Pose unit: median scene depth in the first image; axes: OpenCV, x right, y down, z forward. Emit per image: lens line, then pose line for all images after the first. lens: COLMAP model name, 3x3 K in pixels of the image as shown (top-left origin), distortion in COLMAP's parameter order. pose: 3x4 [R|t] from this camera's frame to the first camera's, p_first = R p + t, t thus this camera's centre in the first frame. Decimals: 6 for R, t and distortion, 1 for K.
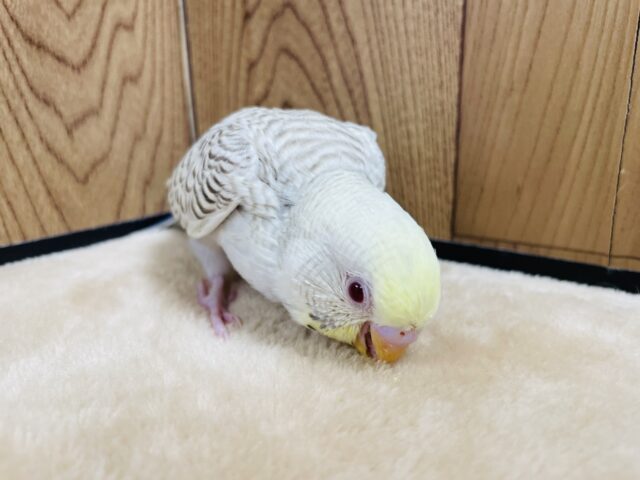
lens RADIAL K [[508.8, 0, 302.9], [0, 508.8, 242.8], [0, 0, 1]] dist [0.025926, -0.087323]
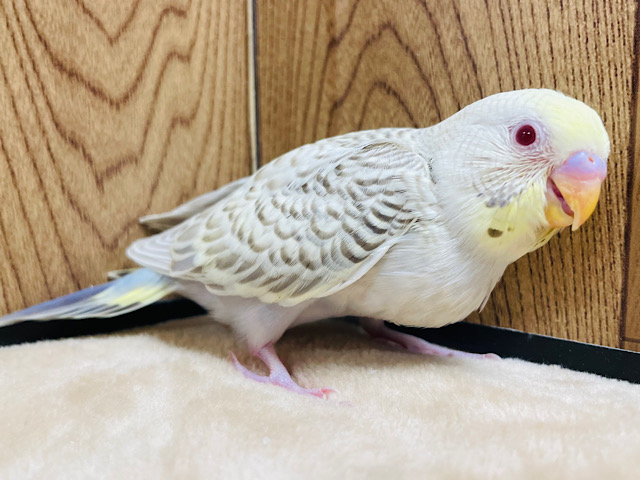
lens RADIAL K [[624.0, 0, 308.9], [0, 624.0, 263.6], [0, 0, 1]] dist [-0.014004, 0.000000]
pose [[0.990731, 0.036572, -0.130822, -0.010349], [-0.055806, 0.987631, -0.146527, 0.029218], [0.123845, 0.152470, 0.980518, 0.127235]]
